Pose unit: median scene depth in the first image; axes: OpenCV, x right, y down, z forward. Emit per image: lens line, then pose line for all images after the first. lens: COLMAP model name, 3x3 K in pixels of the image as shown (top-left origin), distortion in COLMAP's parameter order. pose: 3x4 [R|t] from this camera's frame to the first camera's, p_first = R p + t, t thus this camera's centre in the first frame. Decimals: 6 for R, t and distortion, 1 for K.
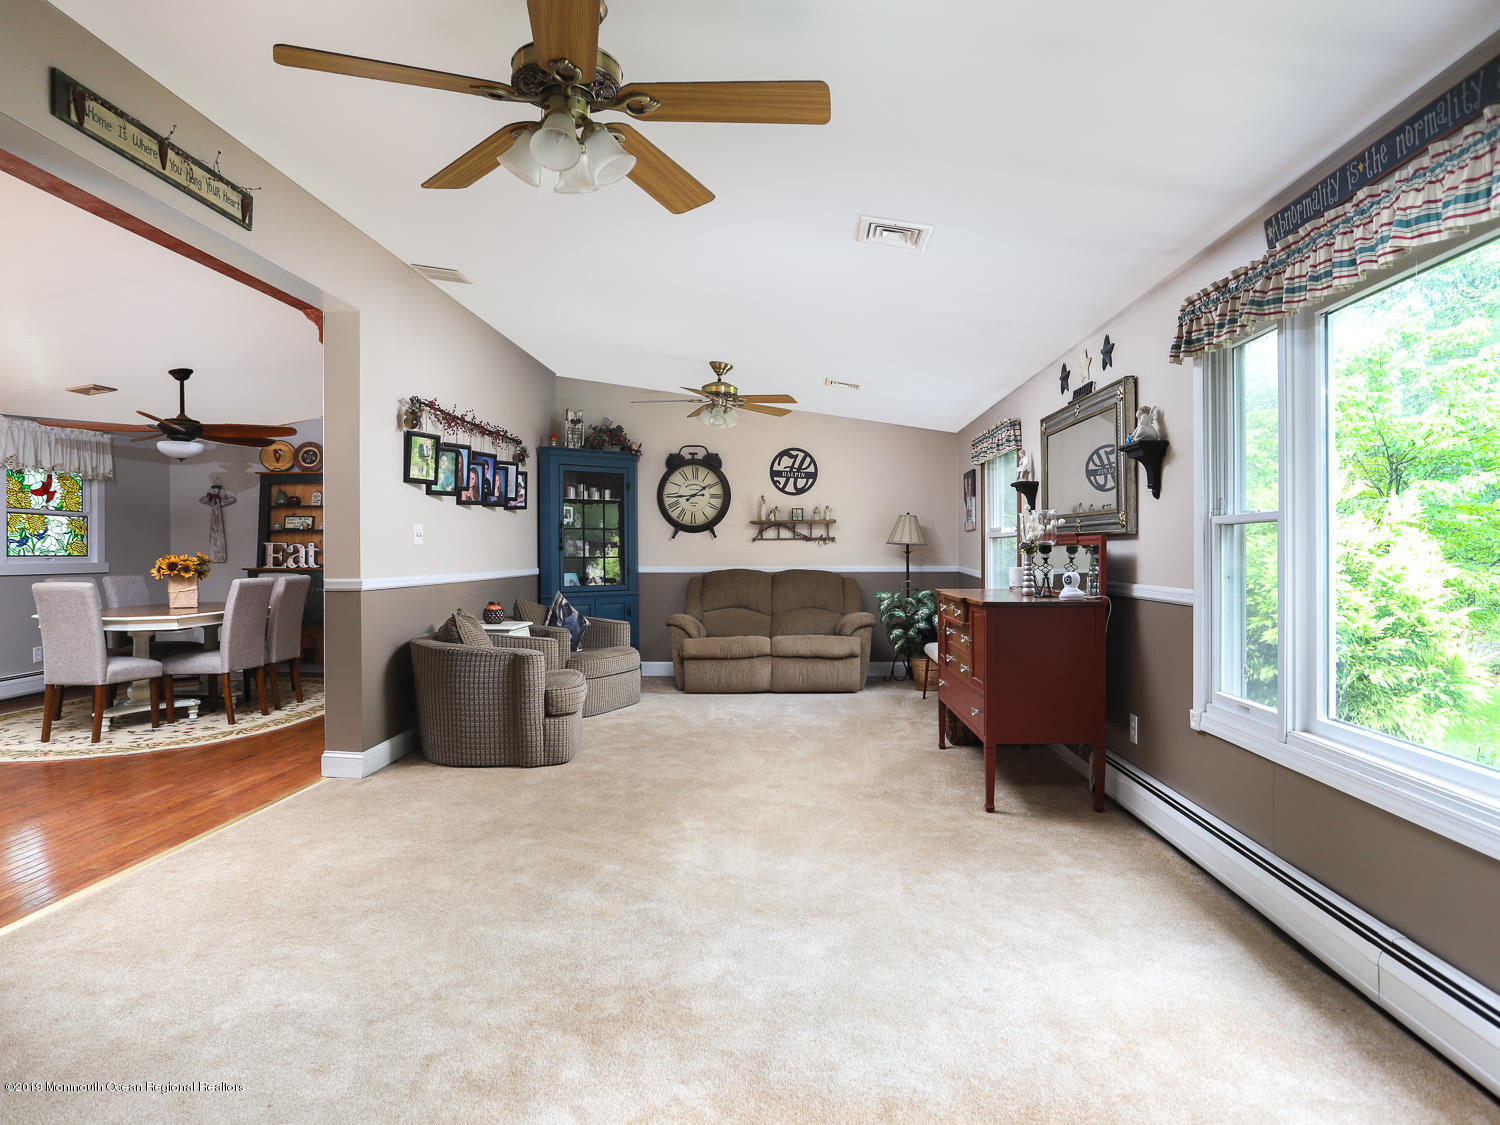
lens RADIAL K [[908.3, 0, 739.6], [0, 908.3, 549.3], [0, 0, 1]] dist [-0.014876, 0.002233]
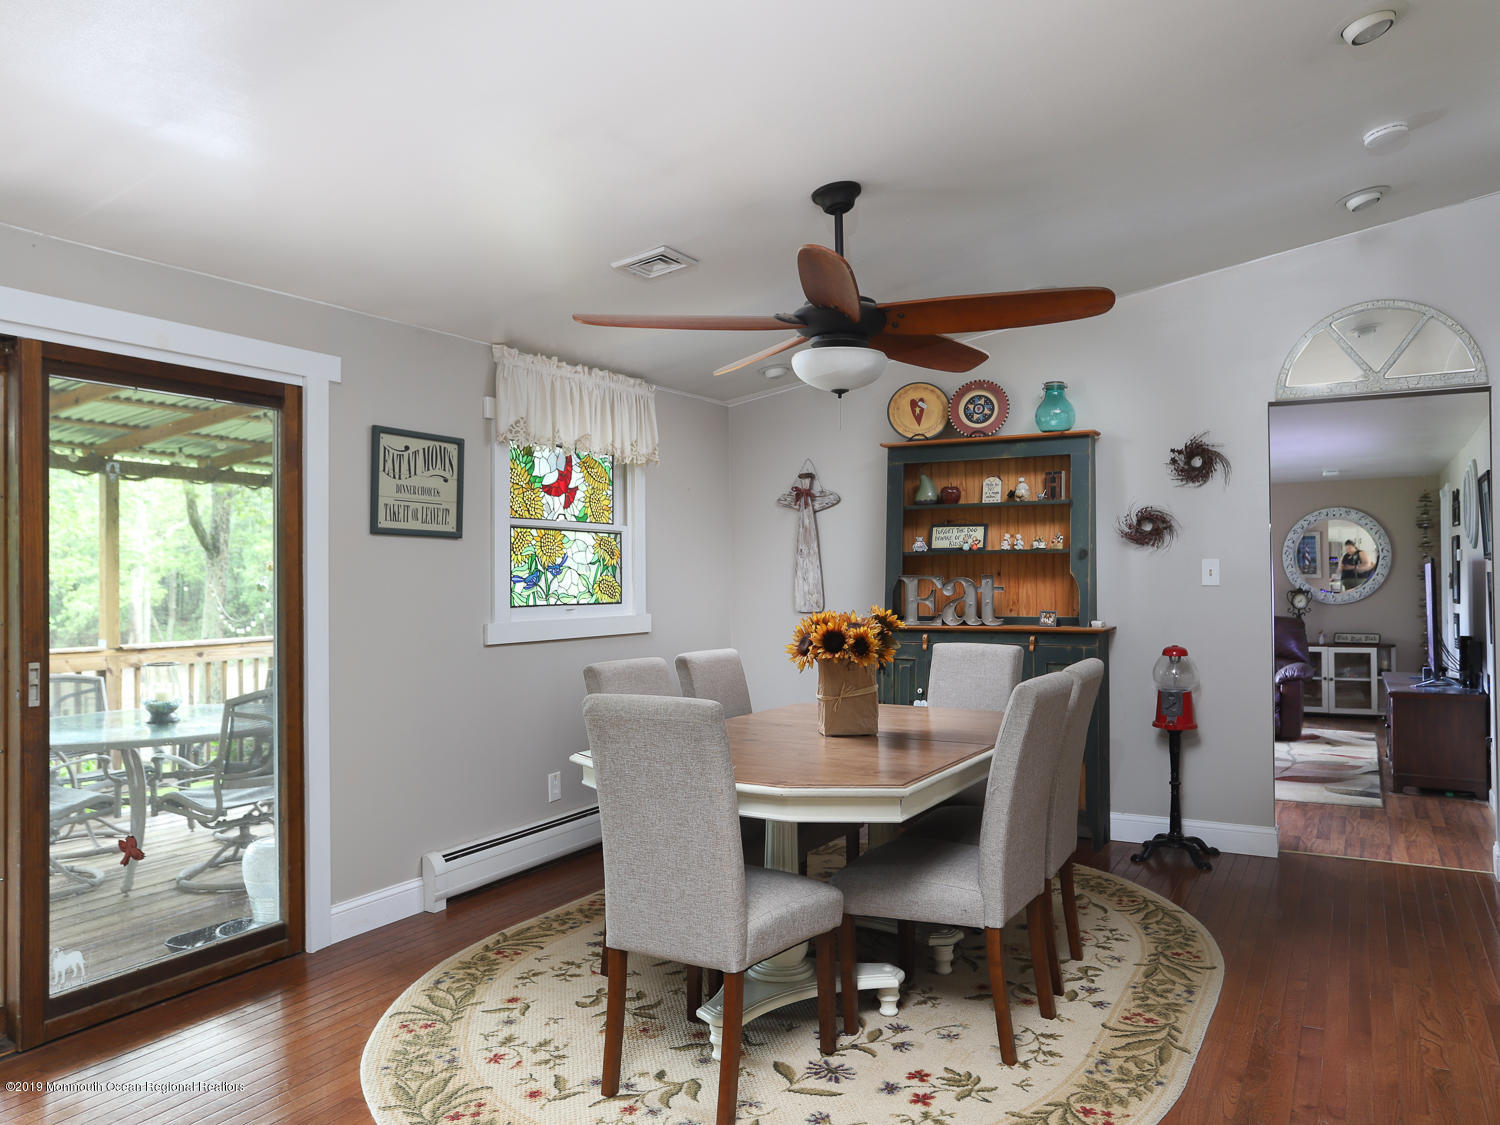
lens RADIAL K [[1140.0, 0, 703.0], [0, 1140.0, 560.8], [0, 0, 1]] dist [-0.041134, 0.001985]
pose [[0.881962, -0.009836, -0.471218, -0.365324], [0.005252, 0.999925, -0.011042, -0.011419], [0.471291, 0.007264, 0.881948, 0.423660]]
